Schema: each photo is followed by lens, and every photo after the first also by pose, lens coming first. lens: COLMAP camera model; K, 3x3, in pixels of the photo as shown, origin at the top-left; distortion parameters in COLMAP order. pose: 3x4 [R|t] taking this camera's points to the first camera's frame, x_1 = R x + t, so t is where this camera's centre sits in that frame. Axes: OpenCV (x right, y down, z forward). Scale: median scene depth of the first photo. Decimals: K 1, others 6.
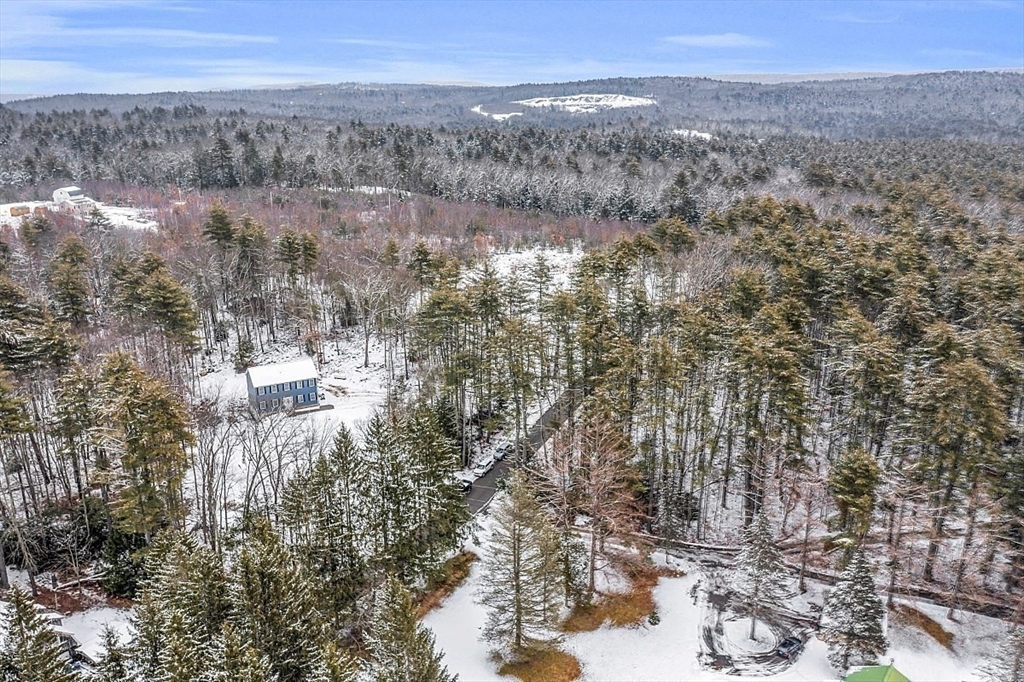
lens RADIAL K [[756.6, 0, 512.0], [0, 756.6, 341.0], [0, 0, 1]] dist [-0.007261, -0.003284]
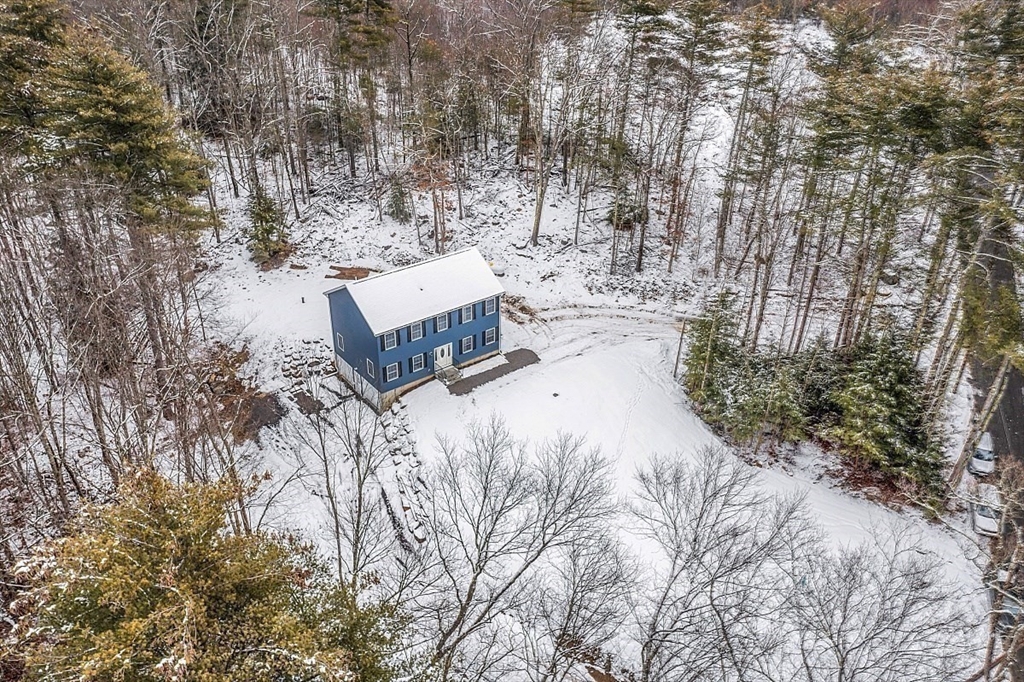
lens RADIAL K [[756.6, 0, 512.0], [0, 756.6, 341.0], [0, 0, 1]] dist [-0.007261, -0.003284]
pose [[0.989751, -0.061864, 0.128710, -0.307390], [0.027201, 0.966465, 0.255353, -0.034957], [-0.140191, -0.249234, 0.958243, 0.578662]]
